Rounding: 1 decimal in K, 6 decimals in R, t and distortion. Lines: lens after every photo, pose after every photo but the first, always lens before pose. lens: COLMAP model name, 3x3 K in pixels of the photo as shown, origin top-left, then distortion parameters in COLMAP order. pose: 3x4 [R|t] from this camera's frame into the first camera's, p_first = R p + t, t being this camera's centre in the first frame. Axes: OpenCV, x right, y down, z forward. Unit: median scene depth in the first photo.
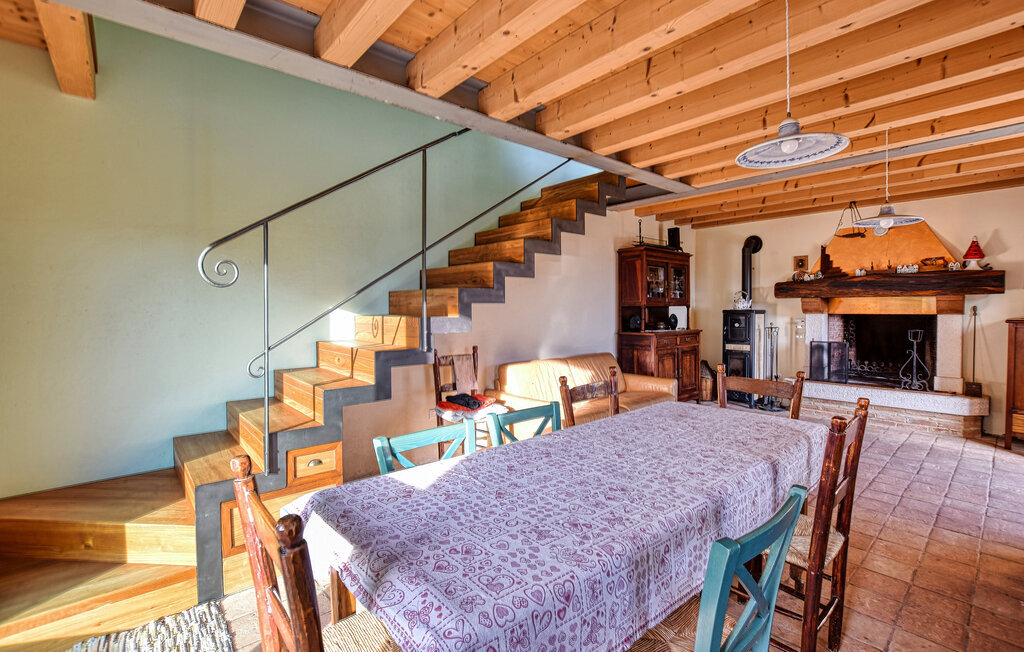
lens RADIAL K [[456.3, 0, 512.0], [0, 456.3, 326.0], [0, 0, 1]] dist [-0.001739, -0.000423]
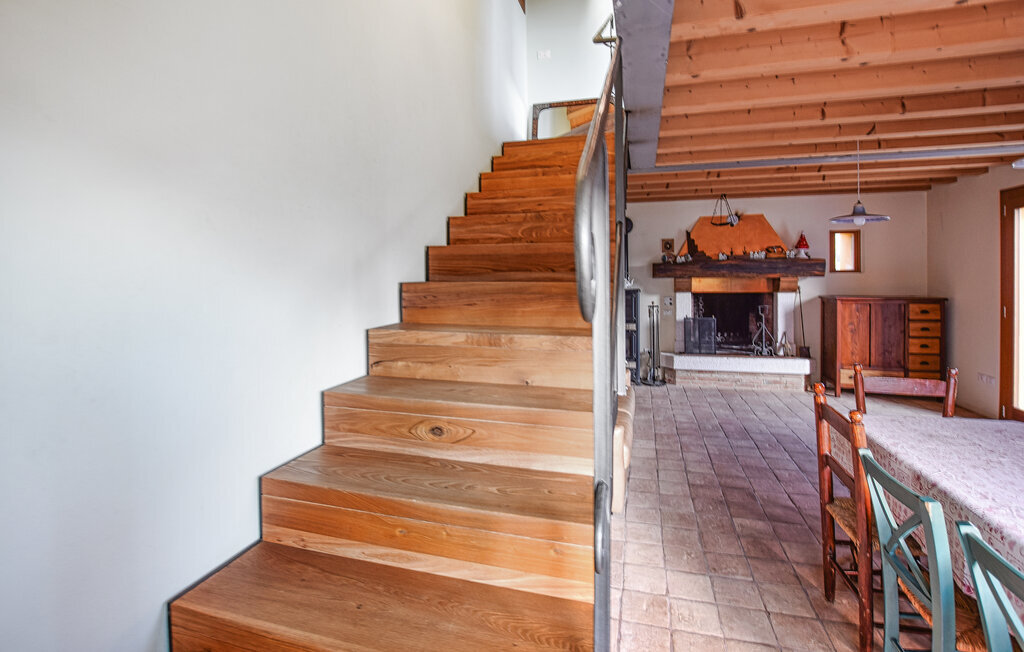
lens RADIAL K [[478.0, 0, 511.3], [0, 478.0, 290.4], [0, 0, 1]] dist [-0.001988, -0.000448]
pose [[0.830904, -0.020015, 0.556056, -0.351155], [0.025364, 0.999676, -0.001917, -0.044330], [-0.555838, 0.015697, 0.831142, 0.304400]]
